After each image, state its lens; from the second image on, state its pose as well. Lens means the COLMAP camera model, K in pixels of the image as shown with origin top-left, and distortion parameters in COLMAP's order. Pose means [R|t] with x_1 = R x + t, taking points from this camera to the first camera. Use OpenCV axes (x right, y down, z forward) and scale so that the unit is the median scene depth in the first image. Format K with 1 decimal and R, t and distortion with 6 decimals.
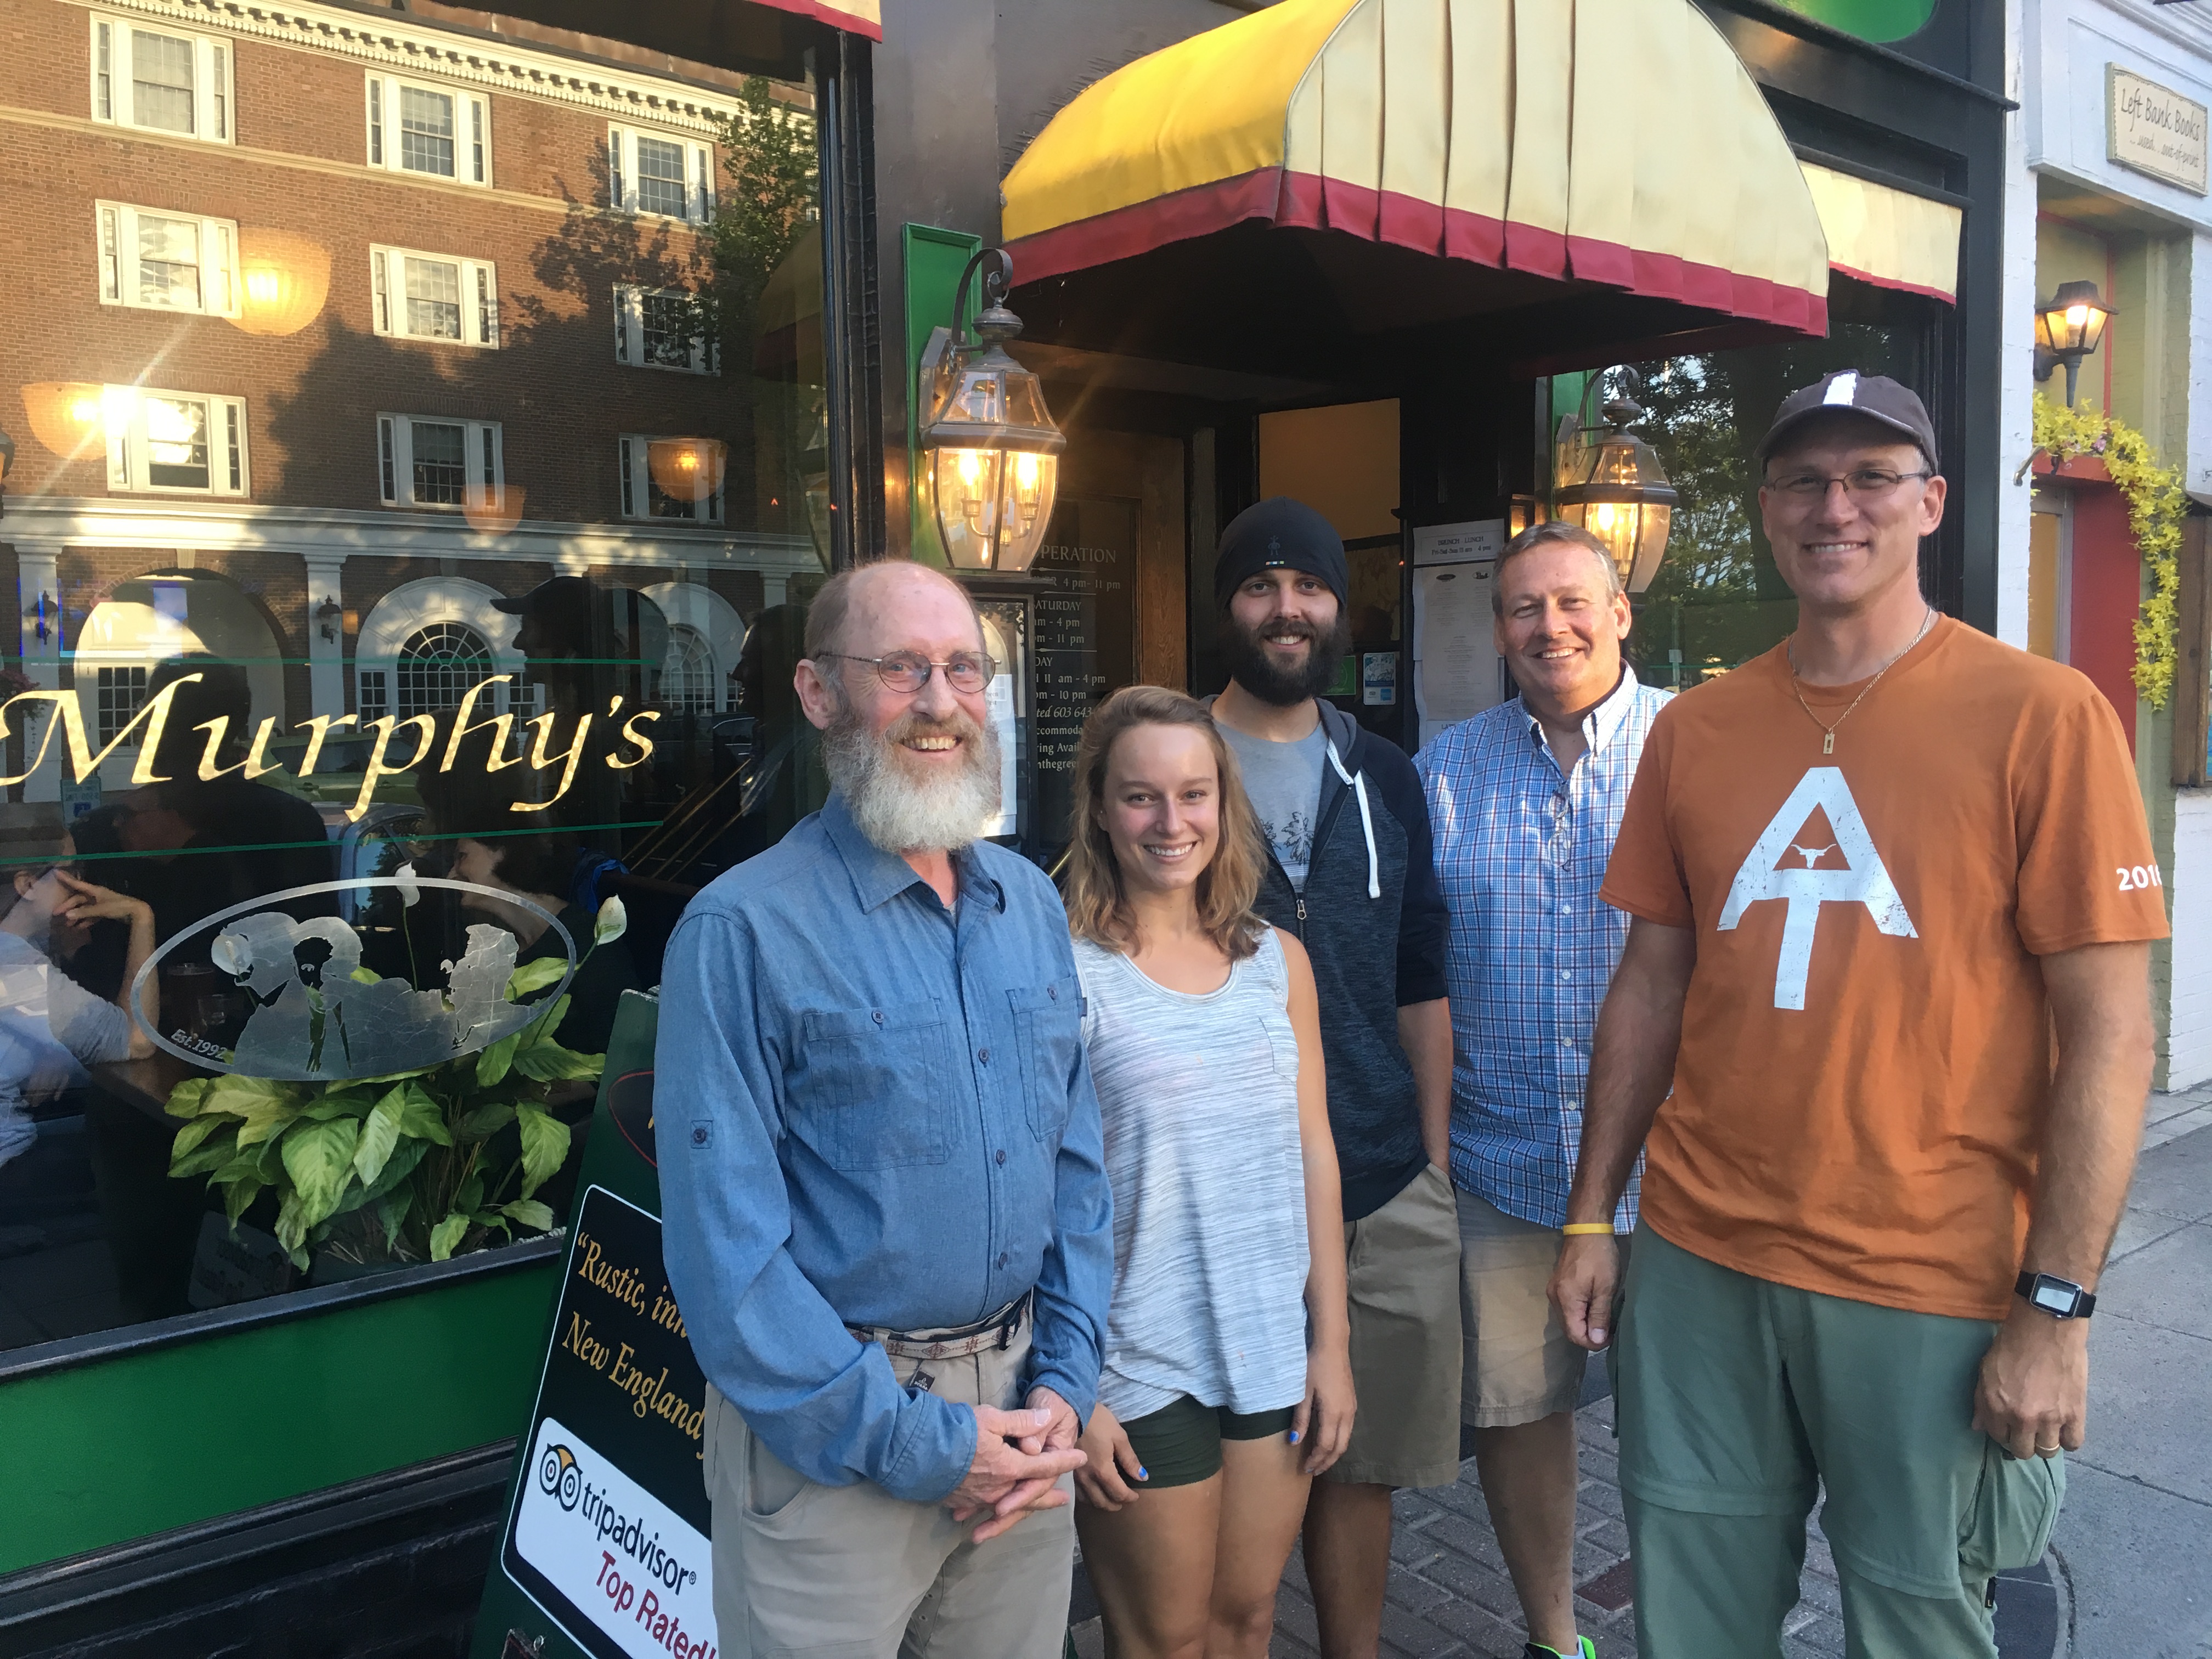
lens RADIAL K [[1921.0, 0, 1139.4], [0, 1921.0, 860.9], [0, 0, 1]] dist [0.086860, -0.106688]
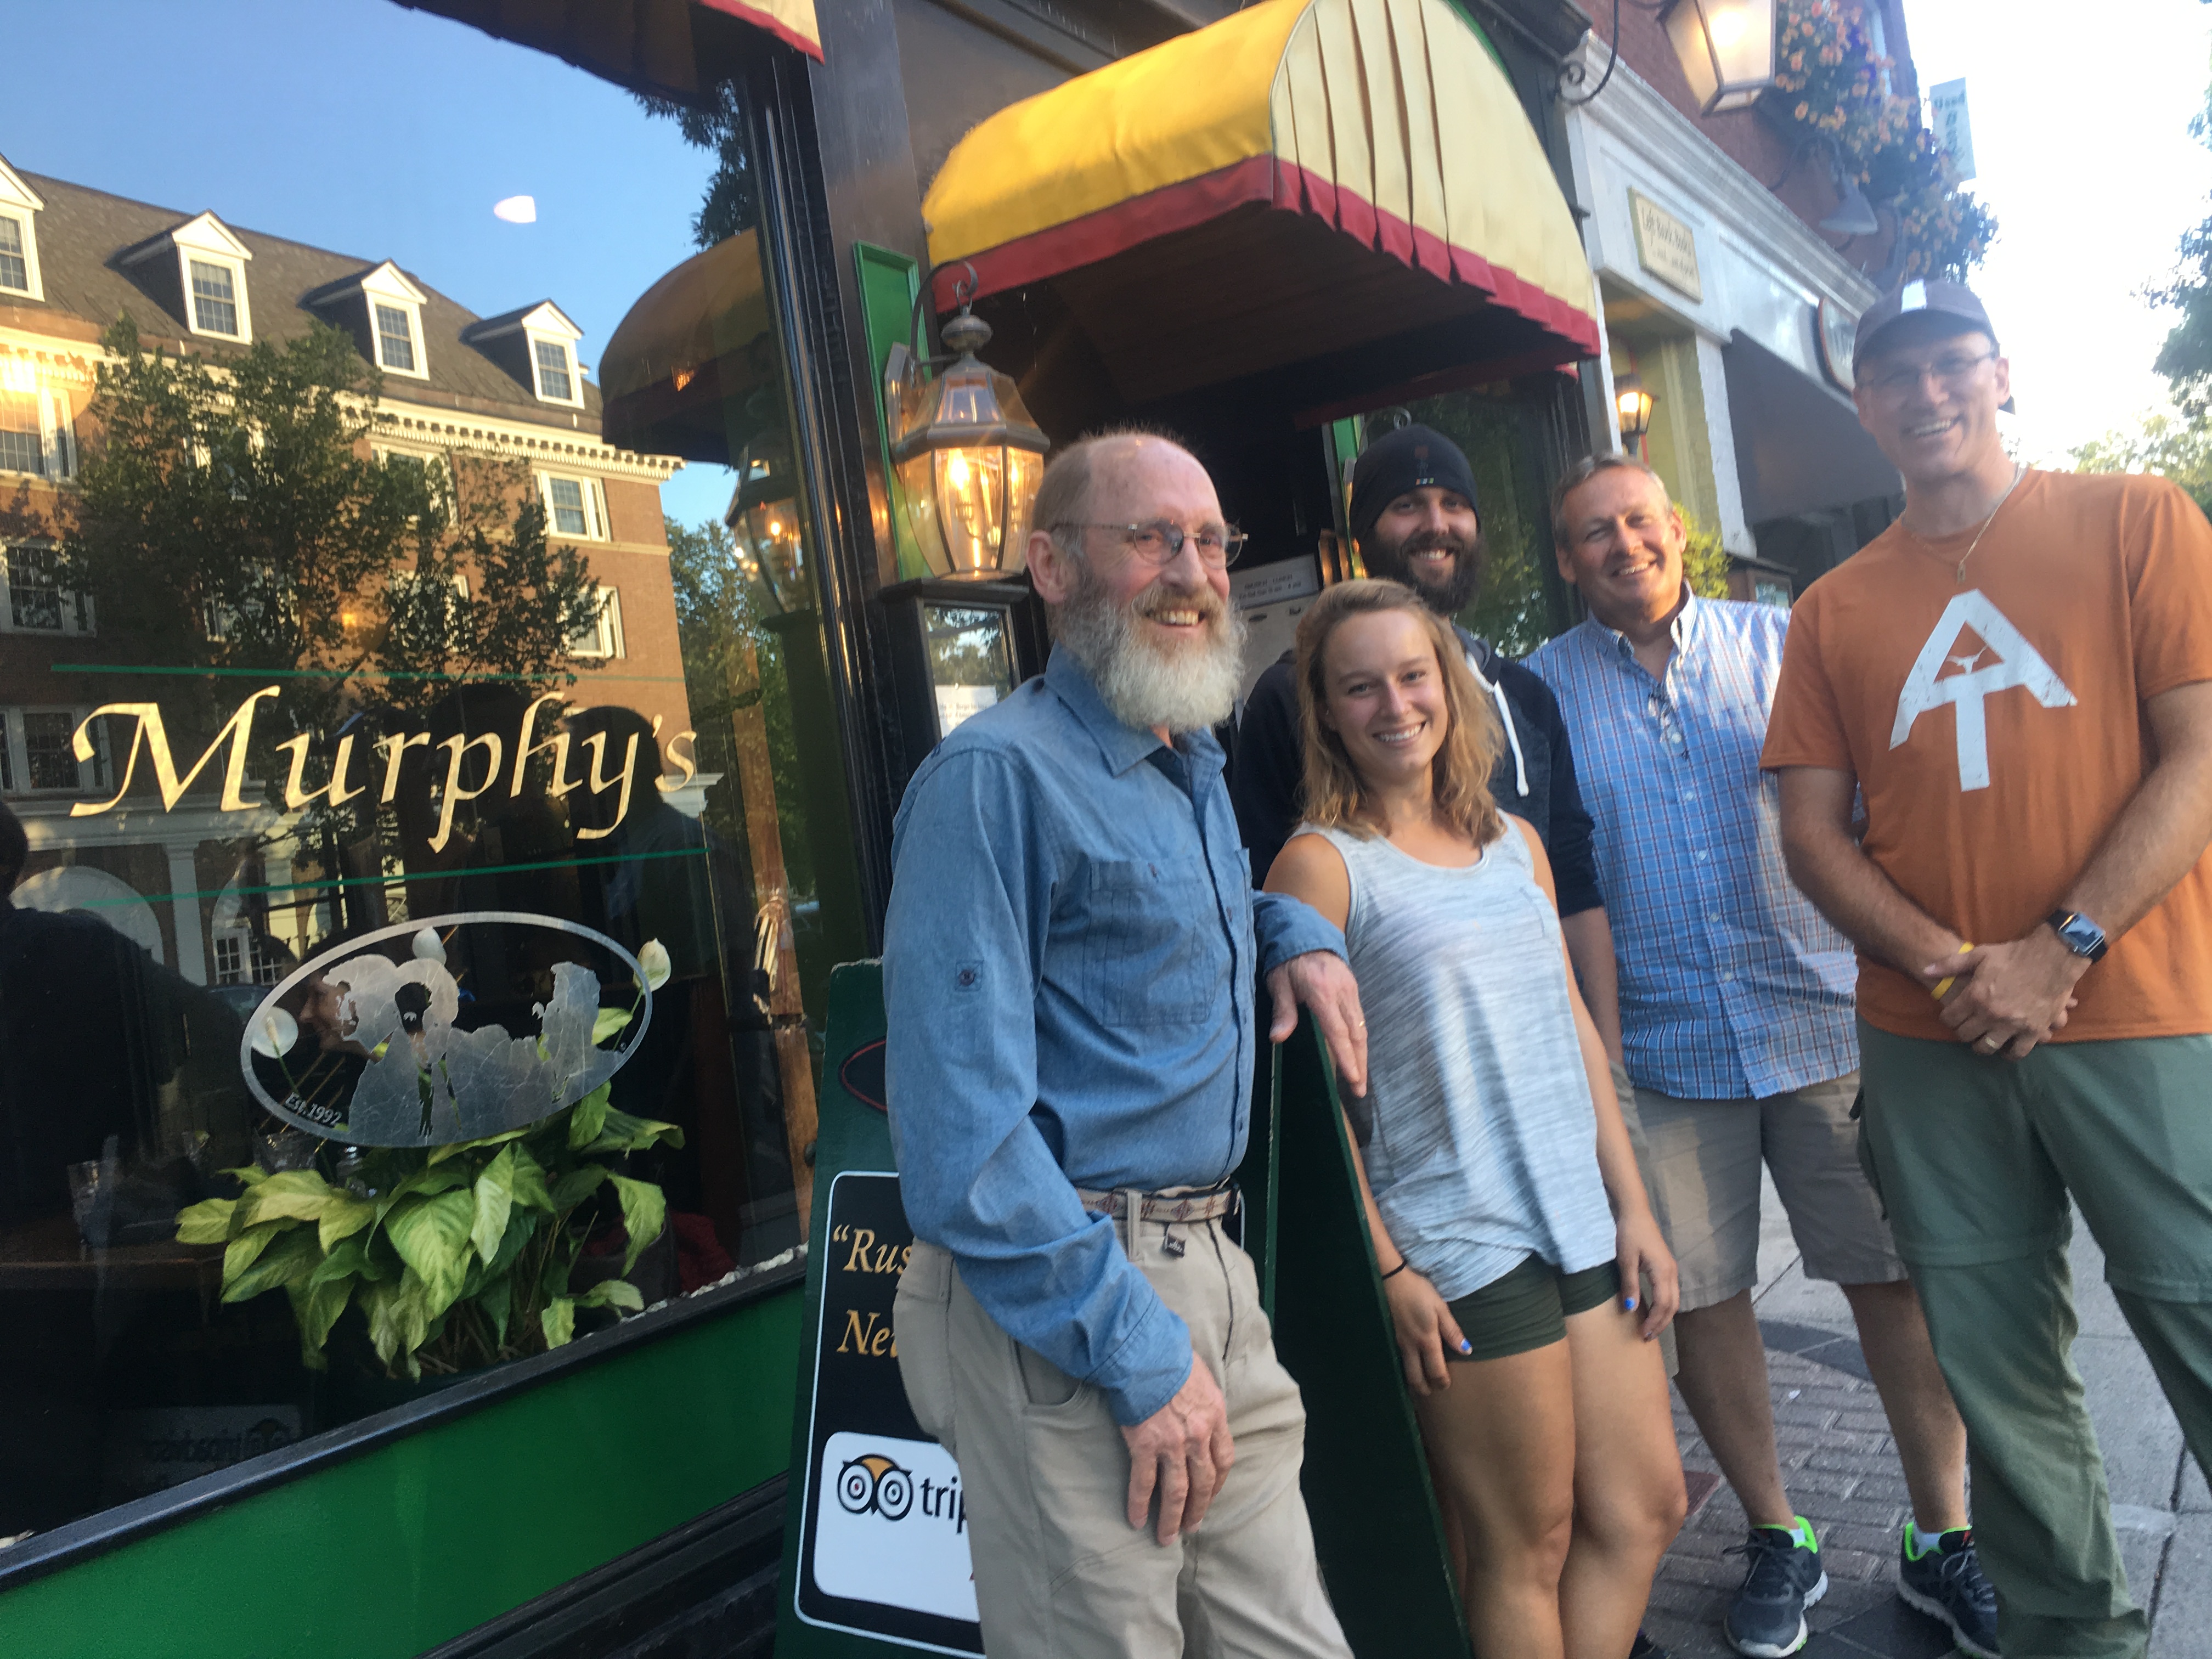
lens RADIAL K [[1921.0, 0, 1139.4], [0, 1921.0, 860.9], [0, 0, 1]] dist [0.086860, -0.106688]
pose [[0.948488, -0.114002, 0.295592, -0.340603], [0.147743, 0.984513, -0.094373, 0.109117], [-0.280255, 0.133184, 0.950642, 0.057901]]
